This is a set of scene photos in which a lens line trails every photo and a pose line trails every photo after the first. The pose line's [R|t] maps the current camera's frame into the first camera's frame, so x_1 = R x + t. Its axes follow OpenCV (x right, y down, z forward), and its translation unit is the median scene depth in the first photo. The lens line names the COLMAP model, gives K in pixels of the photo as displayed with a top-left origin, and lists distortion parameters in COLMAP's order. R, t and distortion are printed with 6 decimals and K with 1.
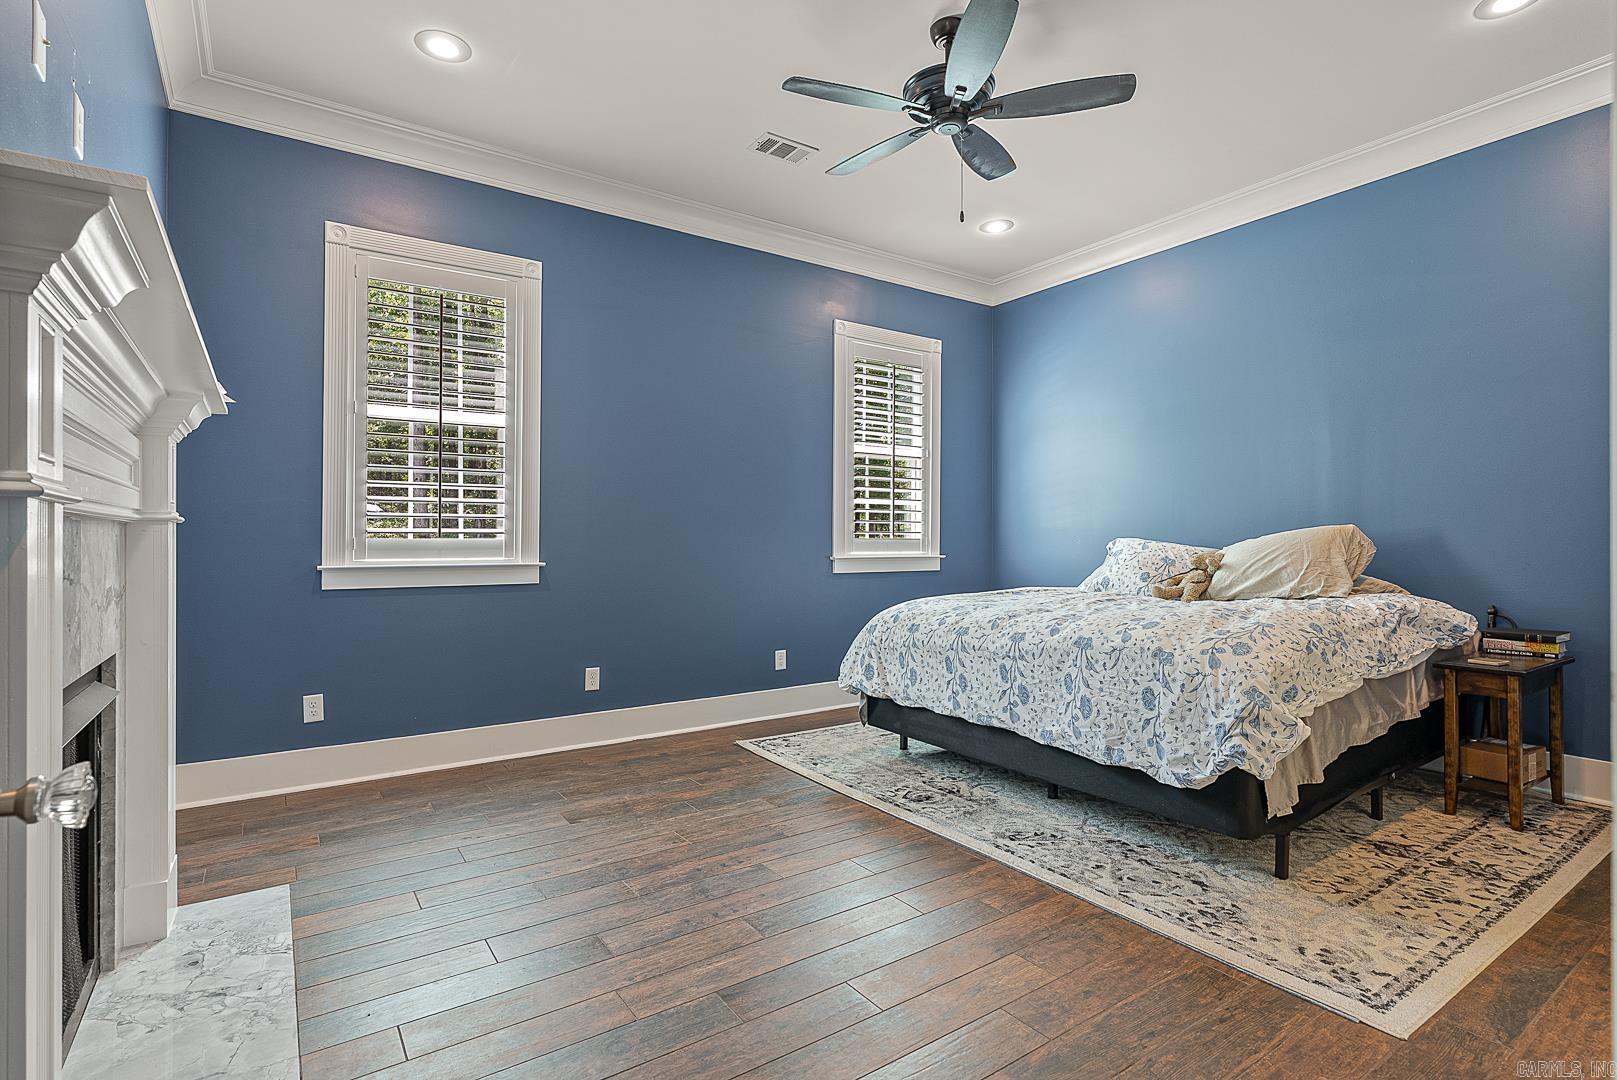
lens RADIAL K [[772.4, 0, 798.4], [0, 772.4, 542.5], [0, 0, 1]] dist [-0.003598, 0.000170]
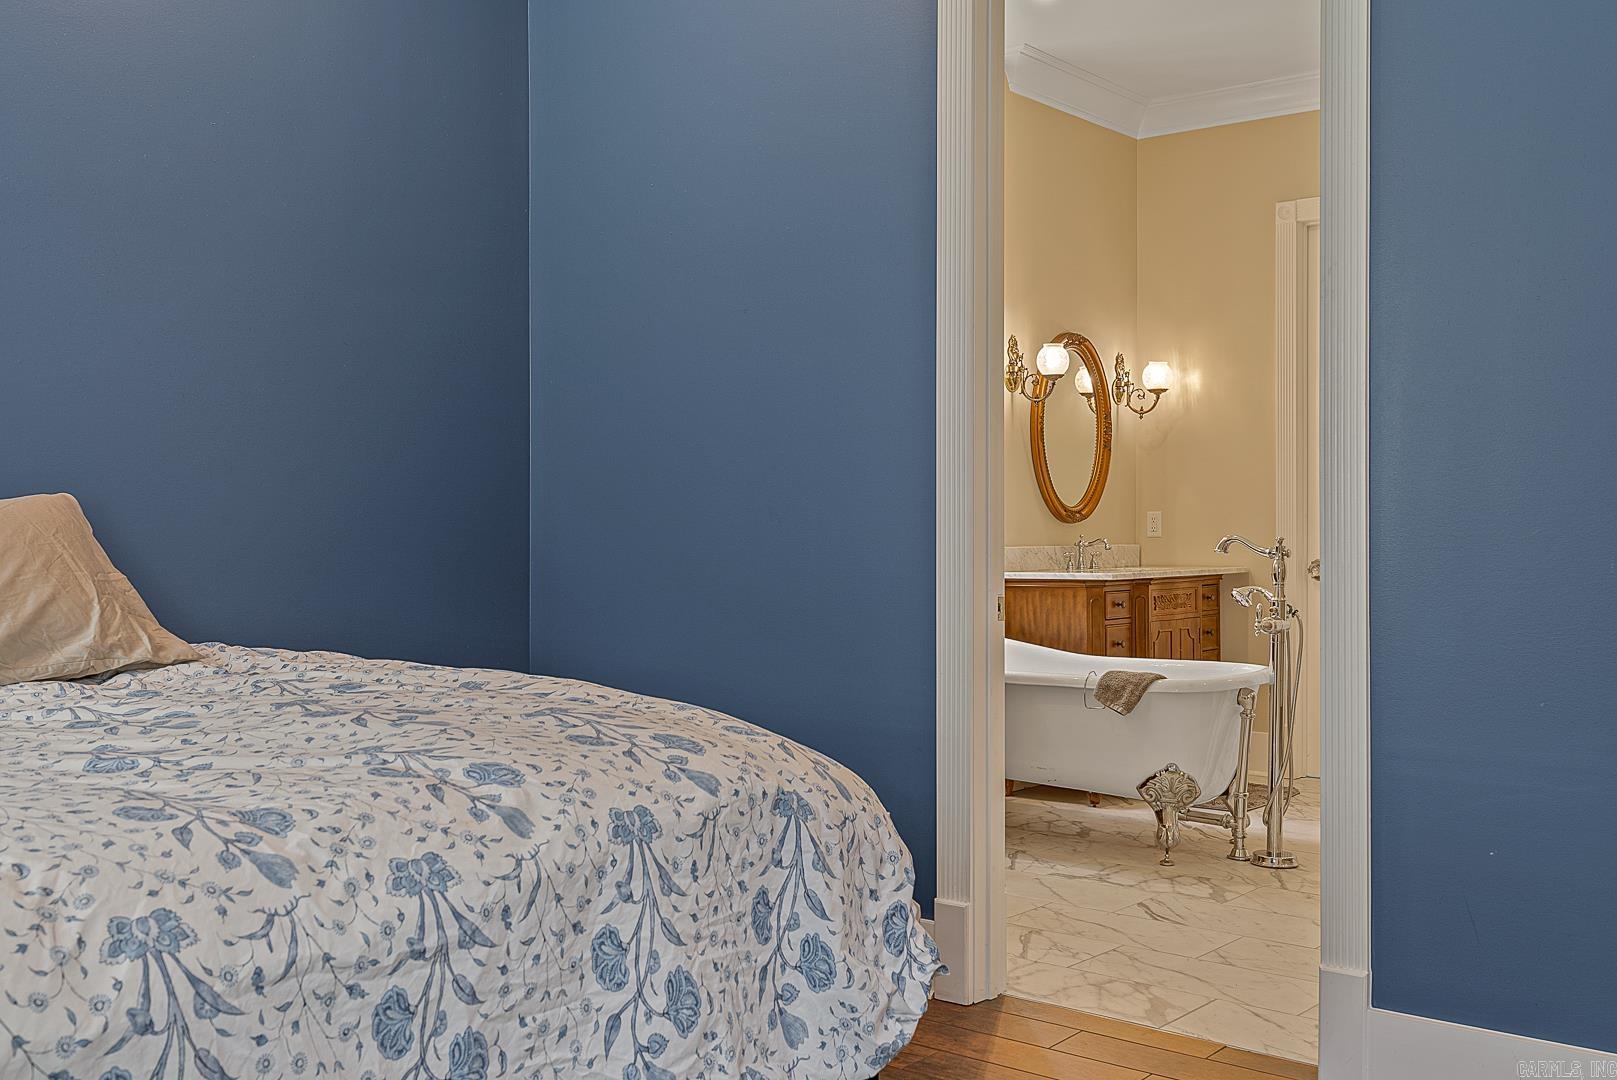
lens RADIAL K [[1627.7, 0, 809.2], [0, 1627.7, 539.9], [0, 0, 1]] dist [-0.000366, 0.000000]
pose [[-0.298601, -0.004346, 0.954368, -0.338335], [0.001517, 0.999986, 0.005029, -0.001856], [-0.954377, 0.002950, -0.298590, 1.104081]]
